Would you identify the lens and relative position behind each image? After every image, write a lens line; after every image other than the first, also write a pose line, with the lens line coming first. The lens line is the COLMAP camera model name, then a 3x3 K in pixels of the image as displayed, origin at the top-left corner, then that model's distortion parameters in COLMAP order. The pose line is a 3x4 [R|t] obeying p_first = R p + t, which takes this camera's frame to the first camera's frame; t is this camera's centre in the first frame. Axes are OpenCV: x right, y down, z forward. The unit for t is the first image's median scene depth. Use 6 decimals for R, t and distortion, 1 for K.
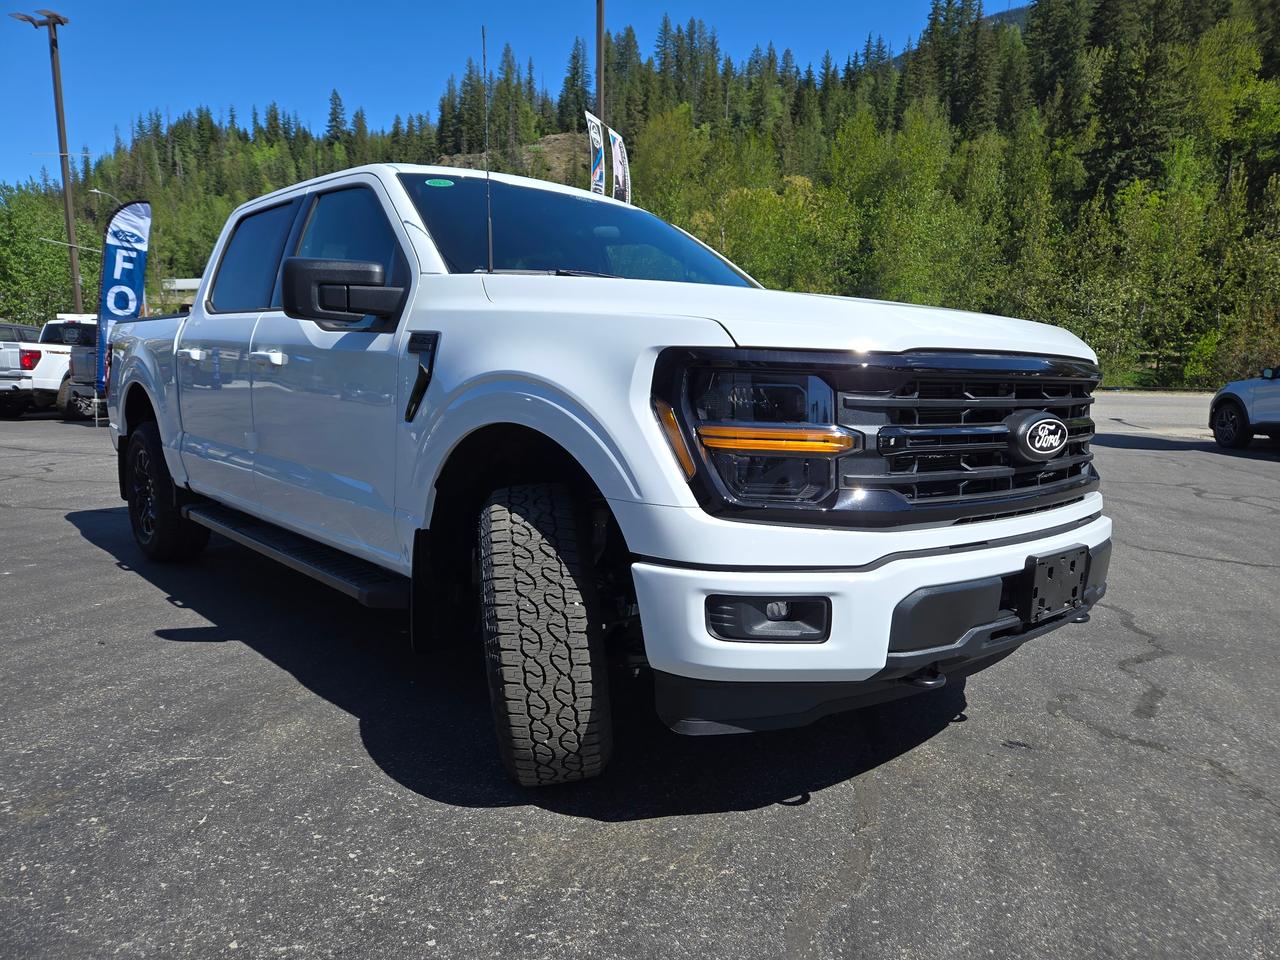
lens RADIAL K [[843.6, 0, 555.5], [0, 843.6, 513.9], [0, 0, 1]] dist [0.063538, -0.056843]
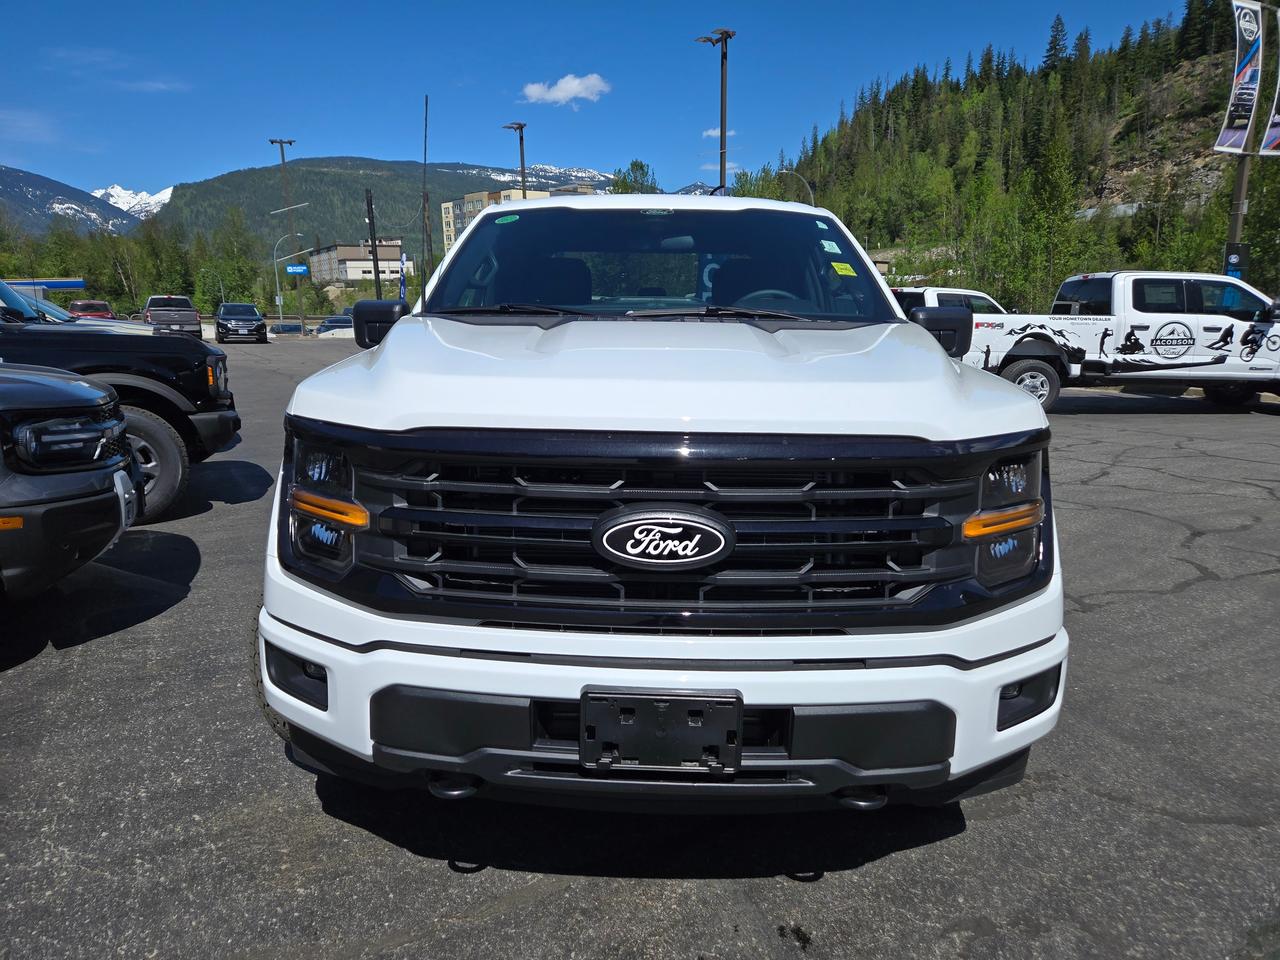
lens RADIAL K [[821.0, 0, 640.0], [0, 821.0, 480.0], [0, 0, 1]] dist [0.066418, -0.047557]
pose [[0.740236, 0.118182, -0.661879, 0.800938], [-0.098136, 0.992879, 0.067530, -0.148466], [0.665147, 0.014966, 0.746563, 0.330924]]
